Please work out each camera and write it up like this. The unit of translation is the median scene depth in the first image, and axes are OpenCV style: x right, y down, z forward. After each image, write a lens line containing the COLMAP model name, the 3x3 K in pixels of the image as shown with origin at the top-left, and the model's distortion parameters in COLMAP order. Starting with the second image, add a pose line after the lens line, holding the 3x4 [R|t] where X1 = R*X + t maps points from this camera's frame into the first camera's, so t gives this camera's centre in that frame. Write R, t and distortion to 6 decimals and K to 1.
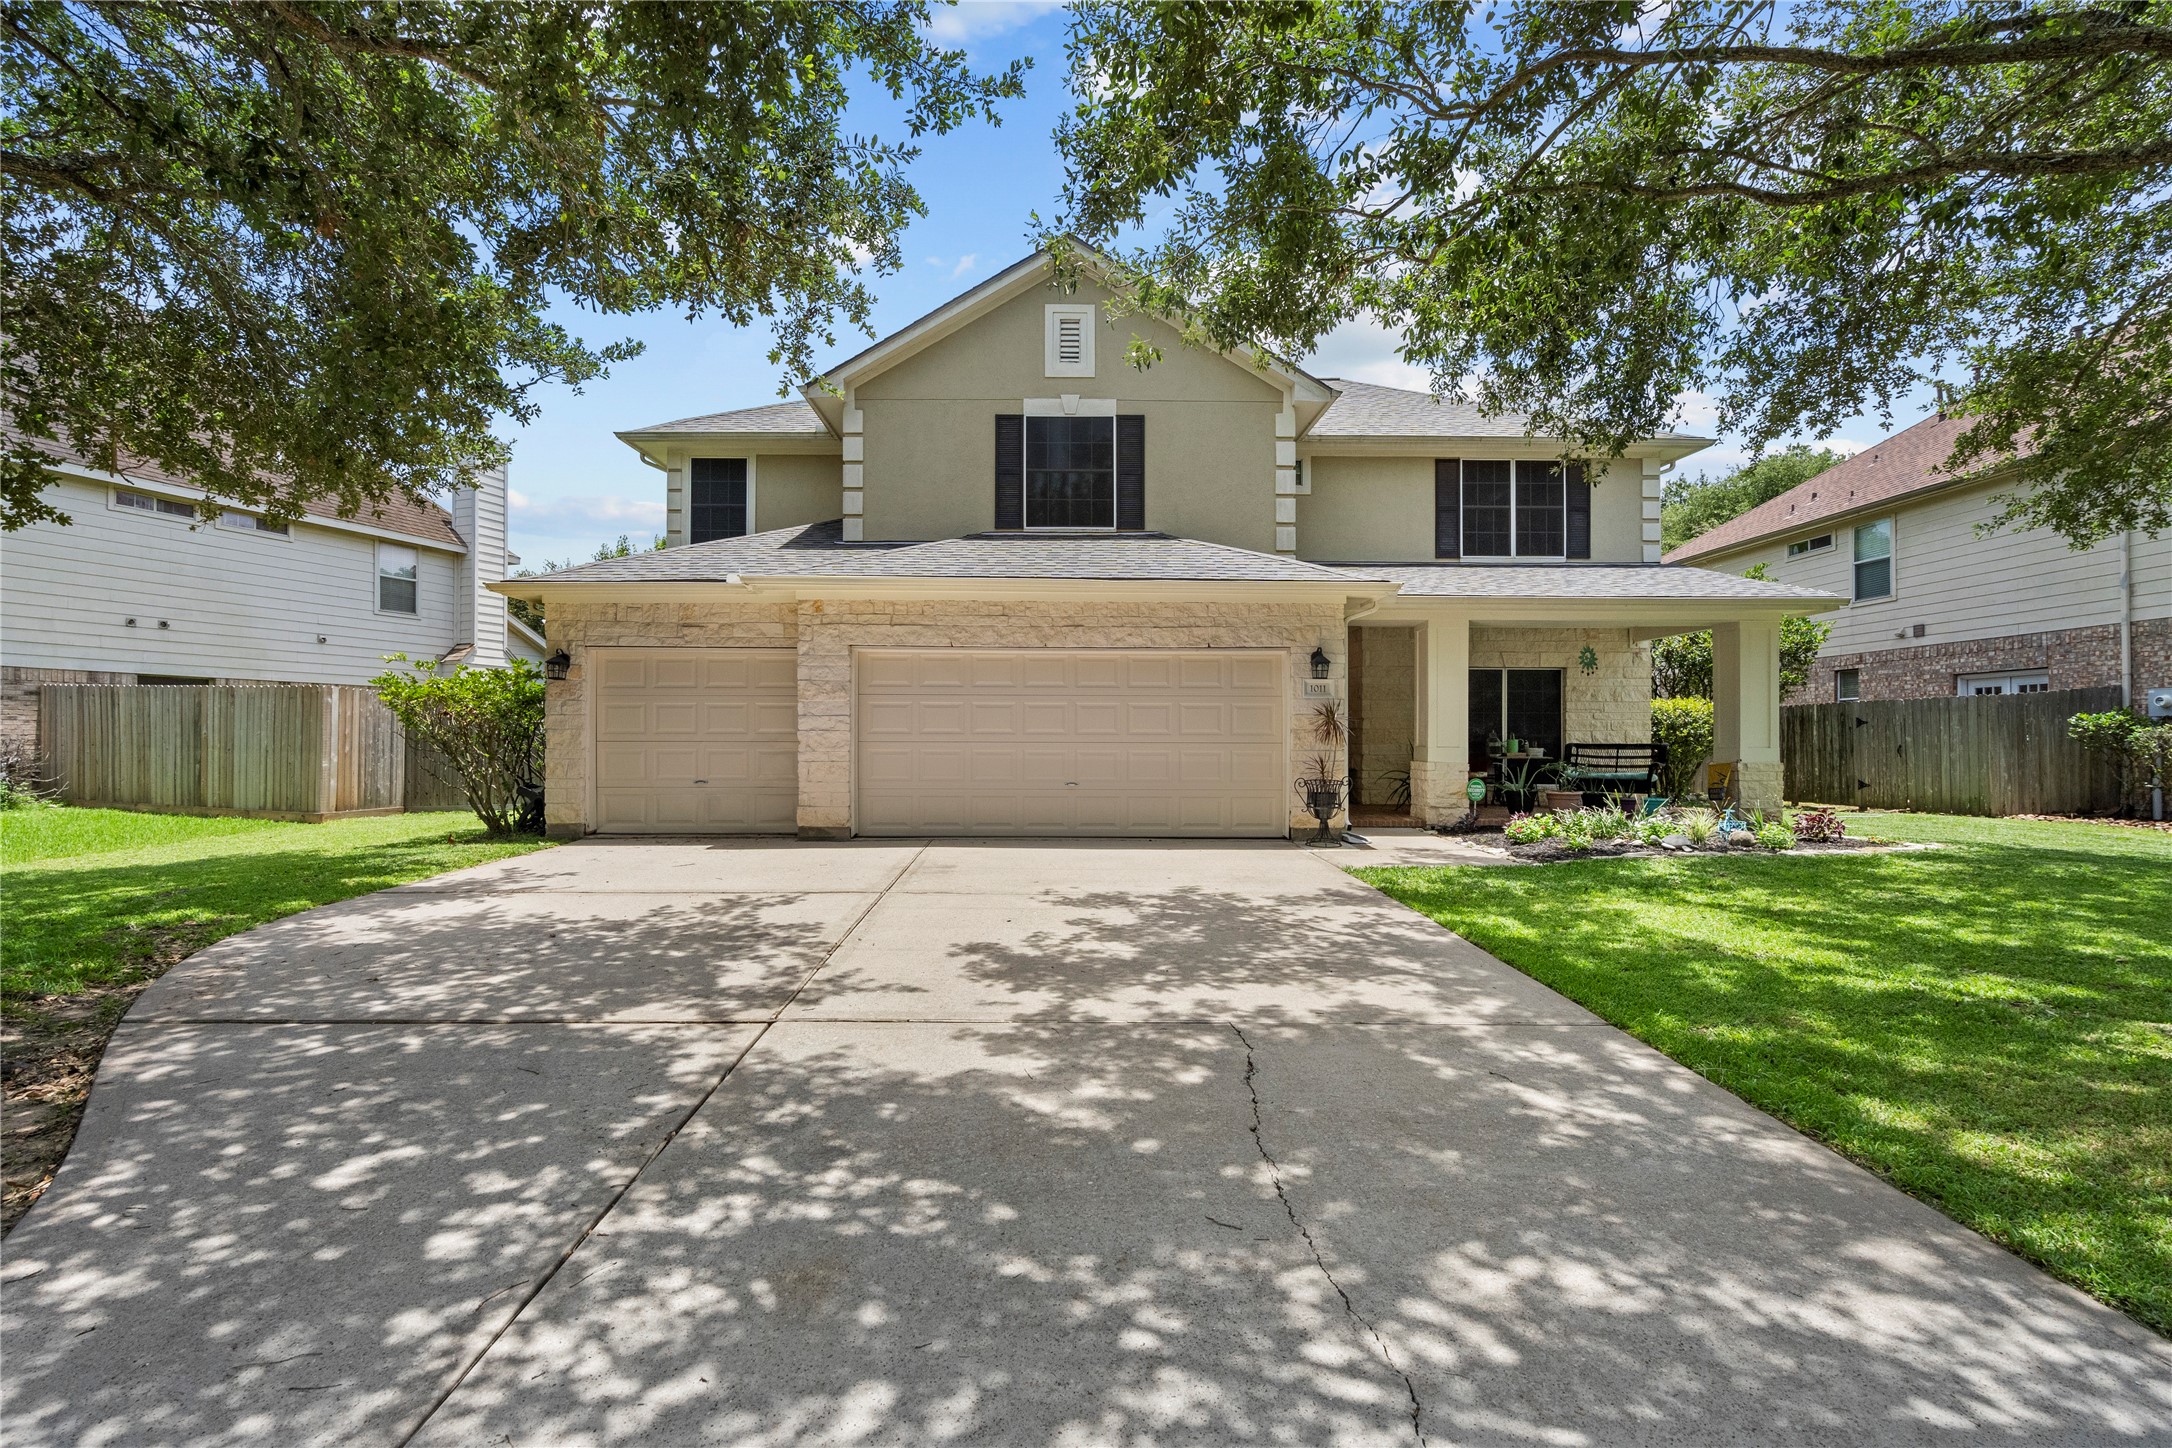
lens RADIAL K [[1011.0, 0, 1074.6], [0, 1011.0, 722.5], [0, 0, 1]] dist [-0.002333, 0.001697]
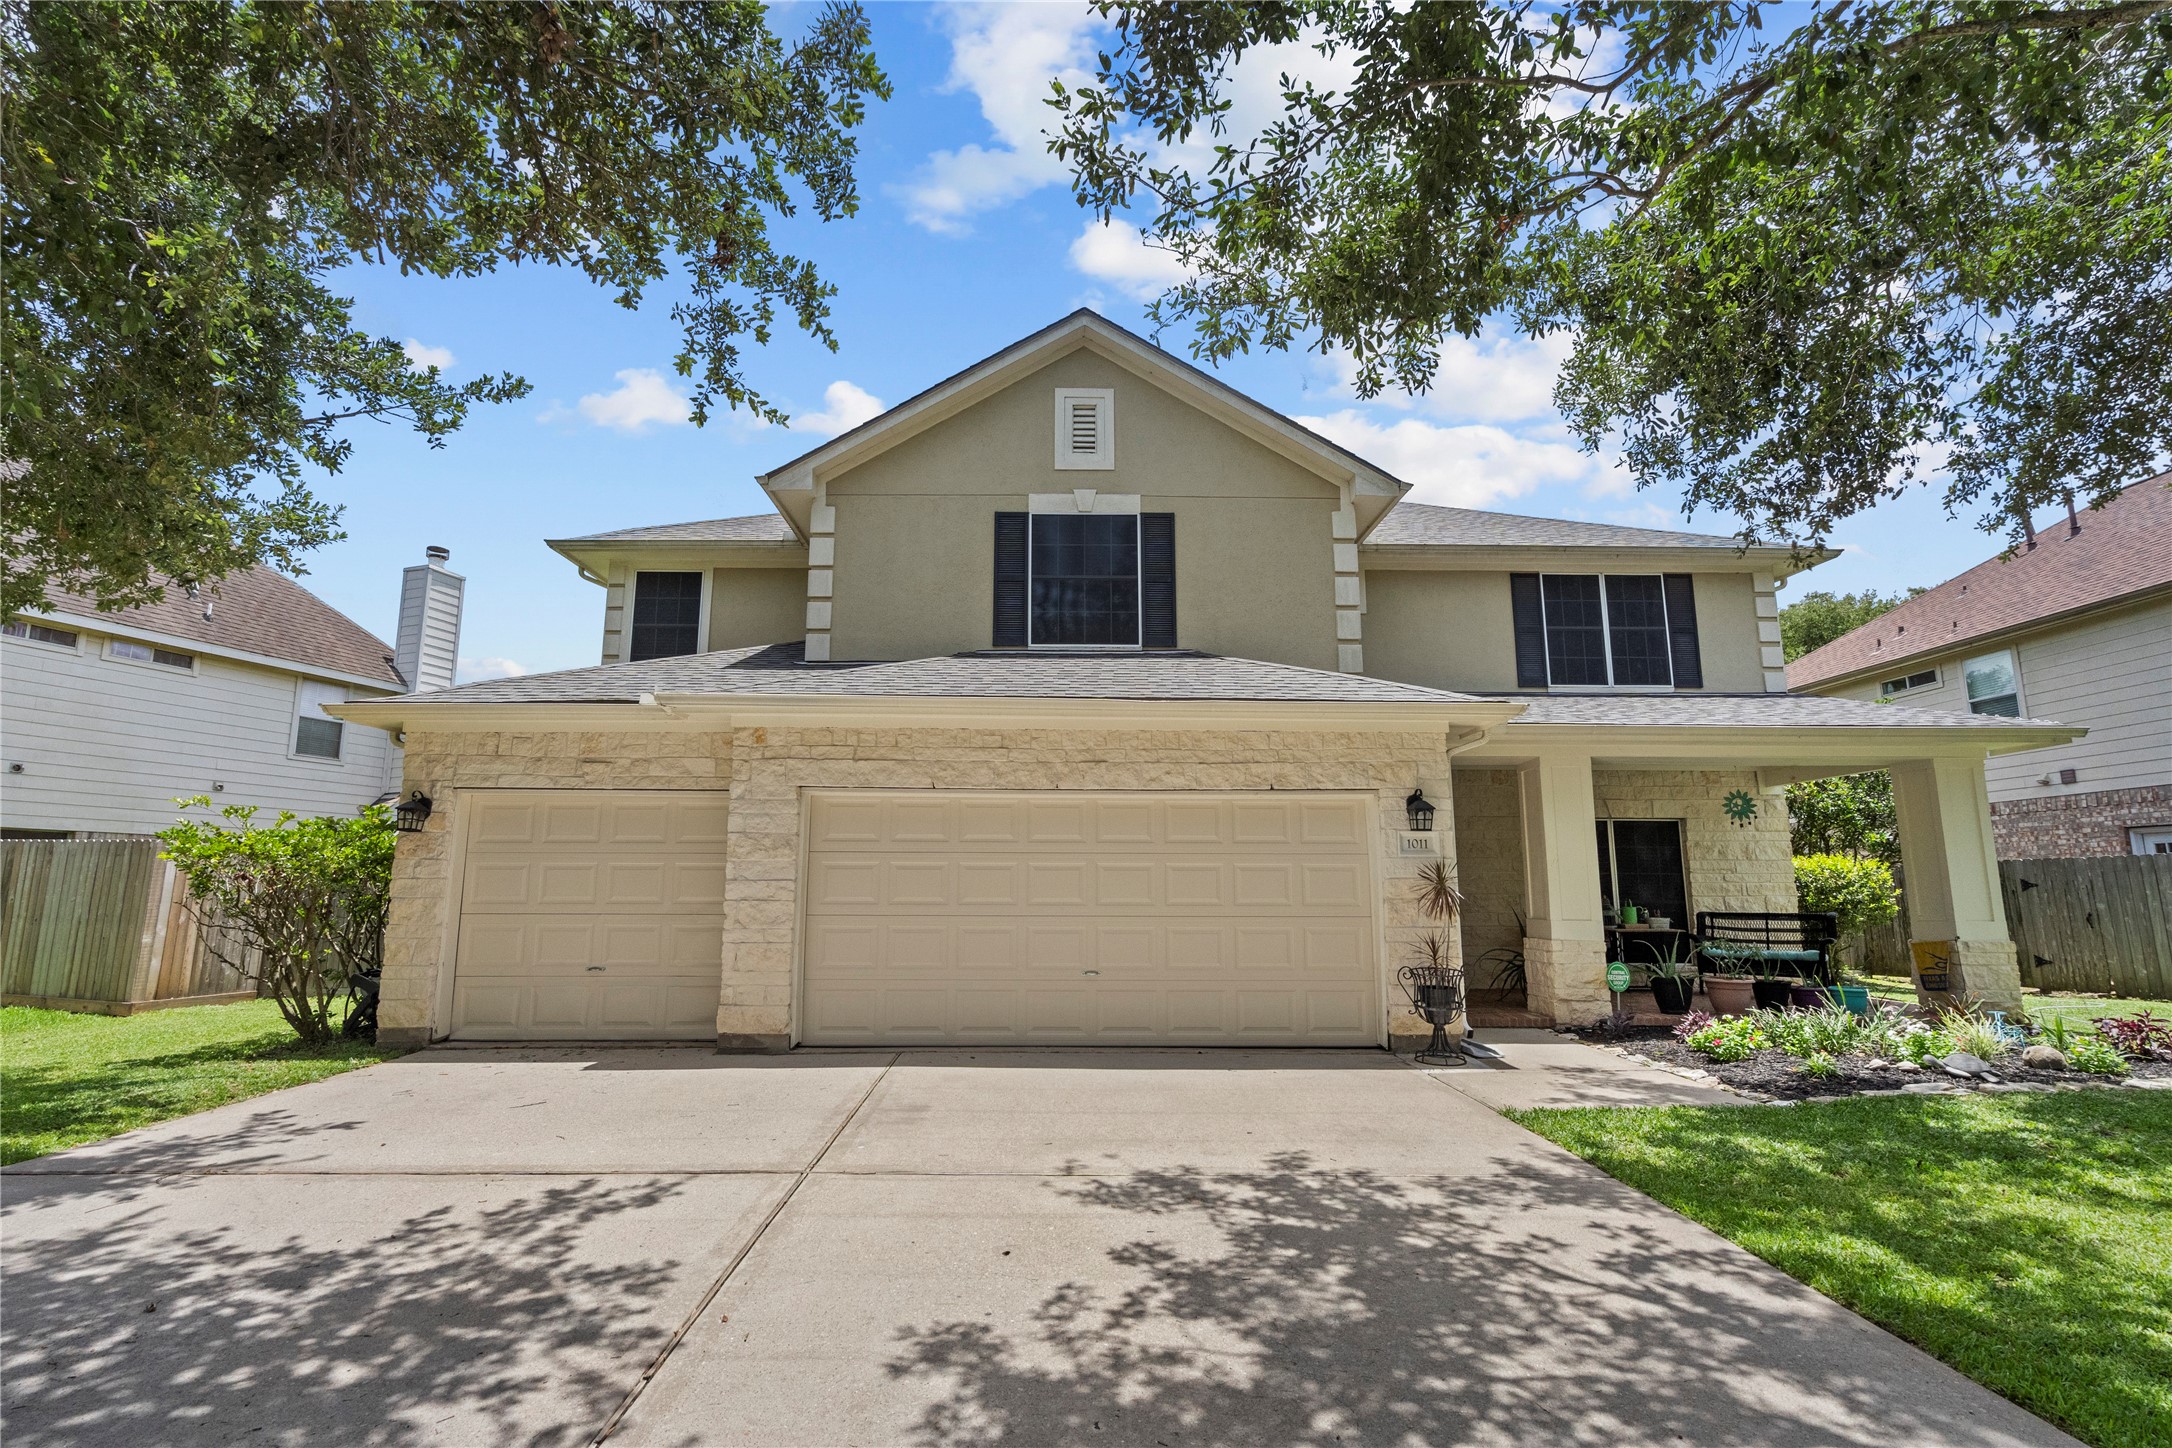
lens RADIAL K [[1011.0, 0, 1074.7], [0, 1011.0, 731.0], [0, 0, 1]] dist [-0.002333, 0.001697]
pose [[0.999995, 0.000470, 0.002990, -0.017413], [-0.000032, 0.989414, -0.145123, -0.007221], [-0.003027, 0.145122, 0.989409, 0.234956]]
